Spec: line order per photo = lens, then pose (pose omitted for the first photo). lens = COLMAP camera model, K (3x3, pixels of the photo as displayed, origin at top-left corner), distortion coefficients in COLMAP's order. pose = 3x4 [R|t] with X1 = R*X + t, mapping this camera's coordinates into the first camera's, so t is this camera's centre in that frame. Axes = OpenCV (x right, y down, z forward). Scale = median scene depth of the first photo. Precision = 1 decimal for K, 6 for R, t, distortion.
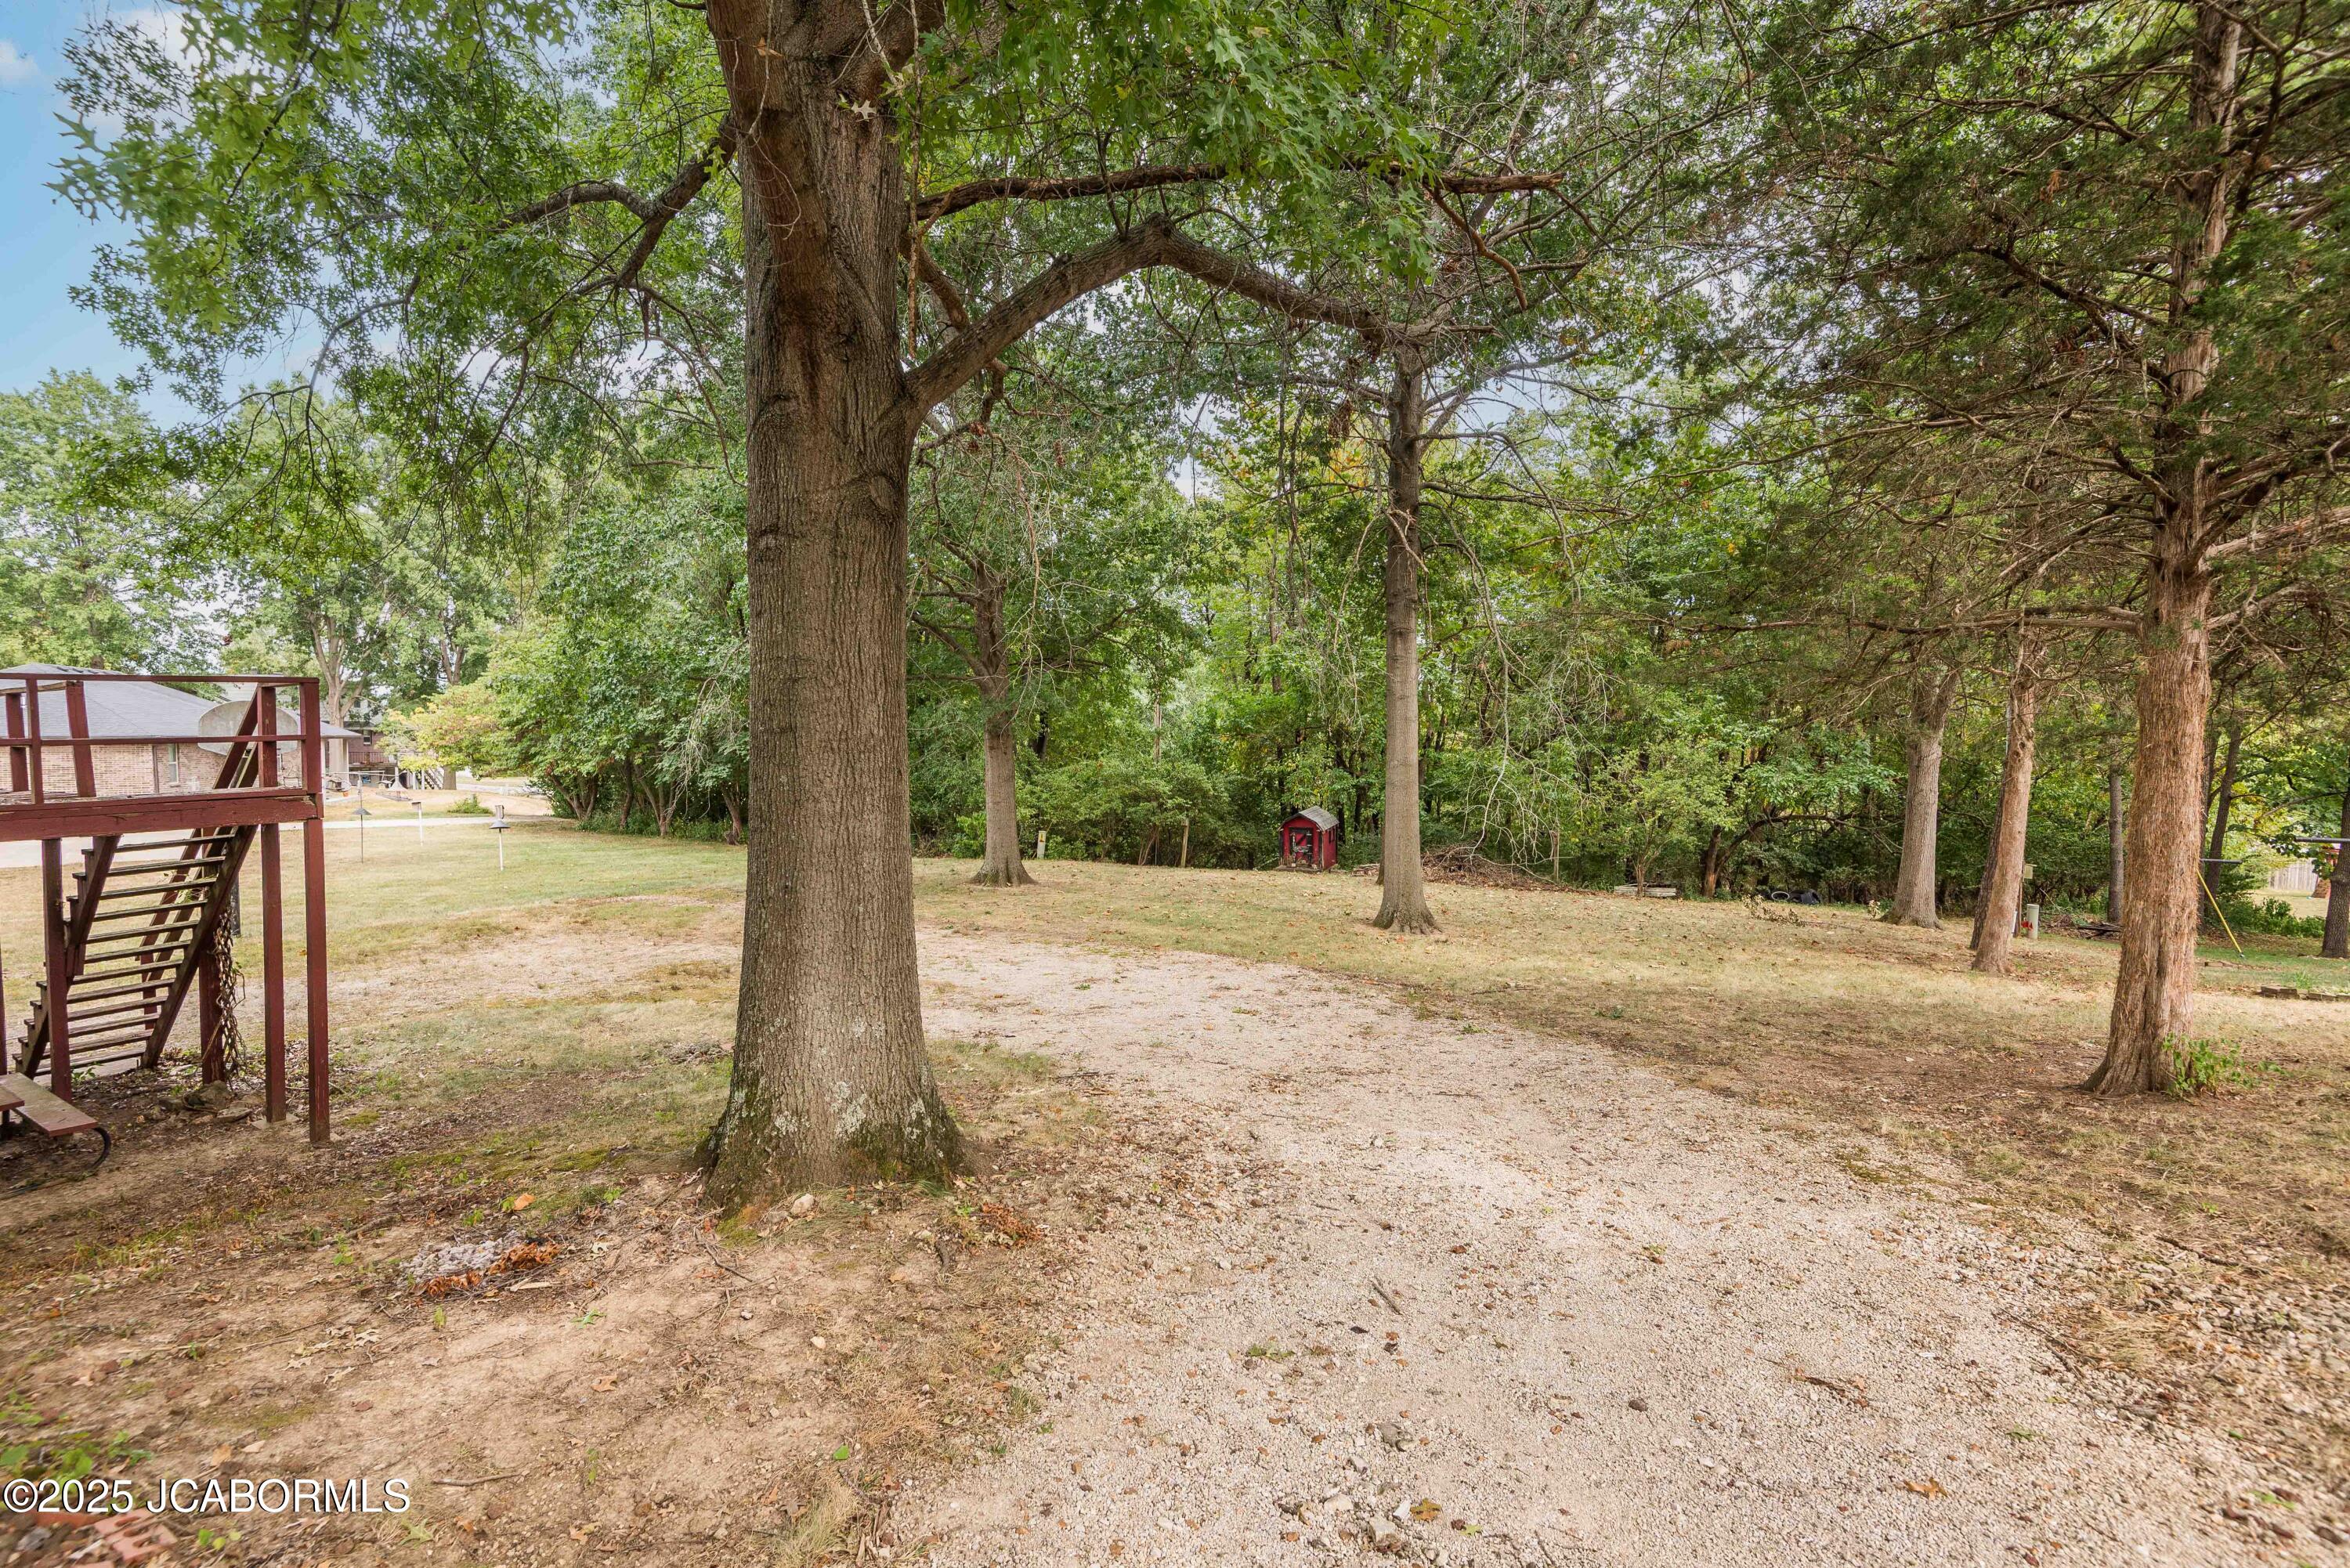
lens RADIAL K [[1060.9, 0, 1175.0], [0, 1060.9, 784.0], [0, 0, 1]] dist [0.010840, -0.000077]
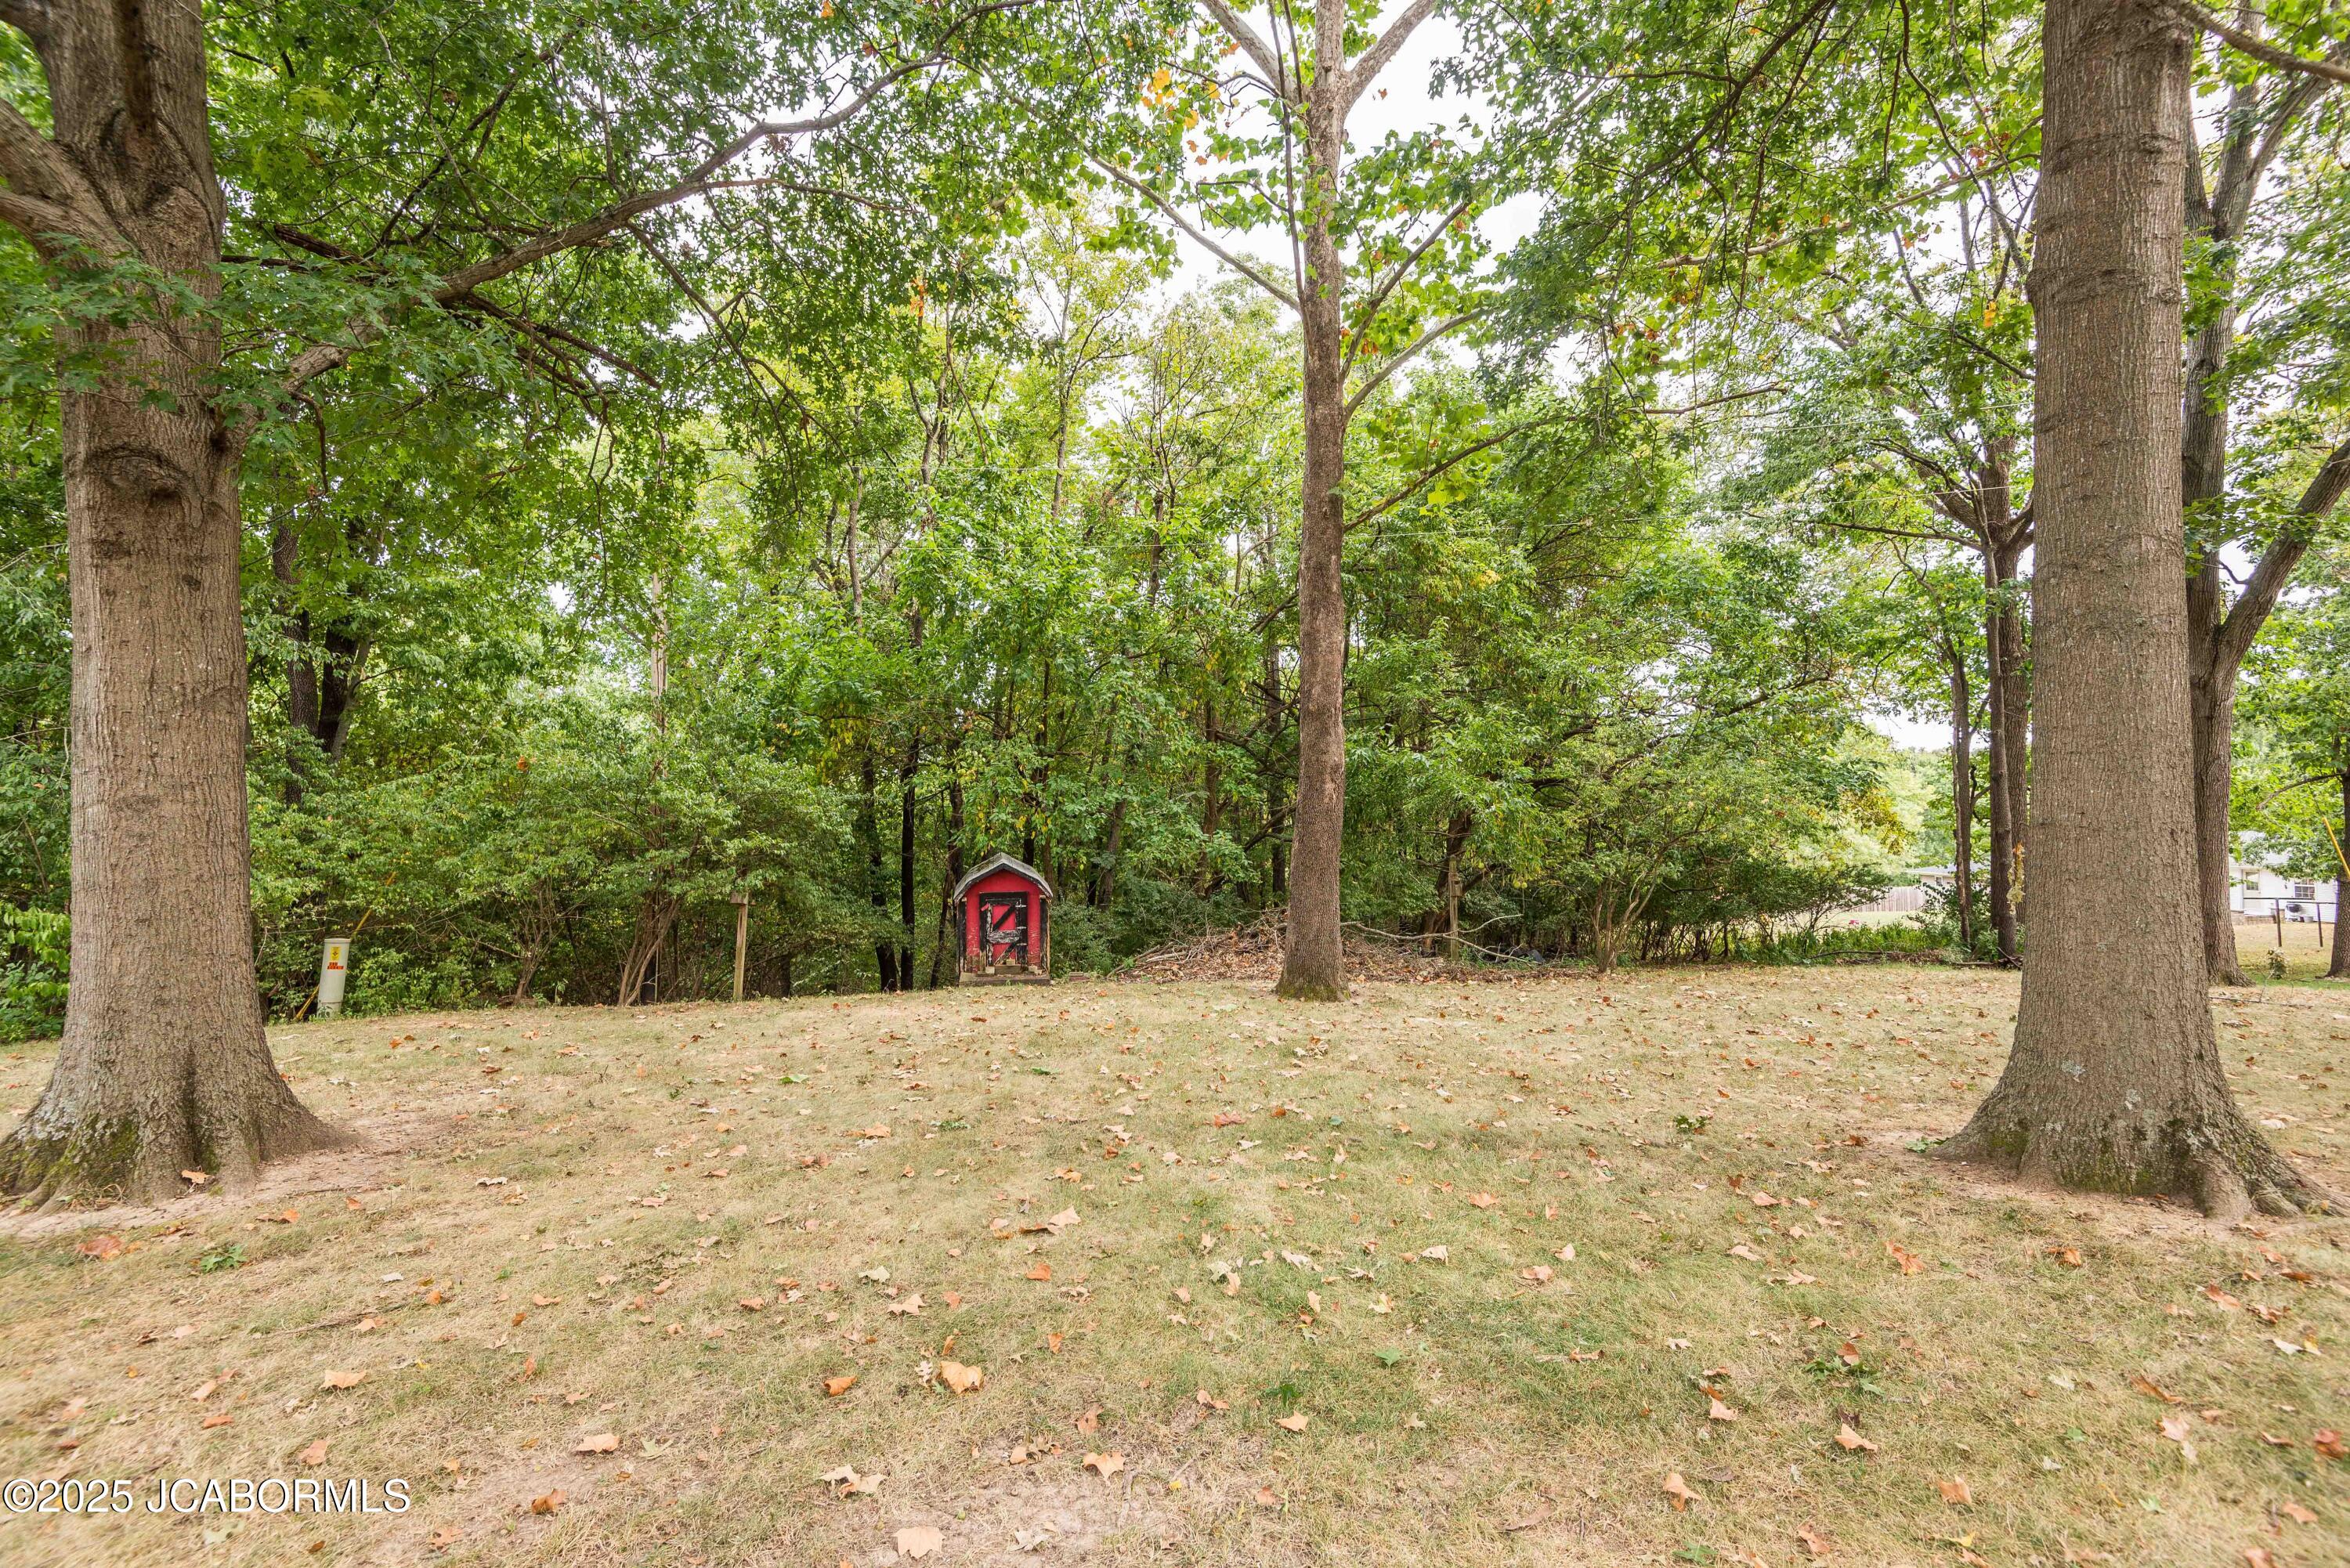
lens RADIAL K [[1060.9, 0, 1175.0], [0, 1060.9, 784.0], [0, 0, 1]] dist [0.010840, -0.000077]
pose [[0.845019, 0.005194, 0.534711, -0.083760], [0.036514, 0.997058, -0.067388, 0.028217], [-0.533488, 0.076468, 0.842344, 0.564245]]
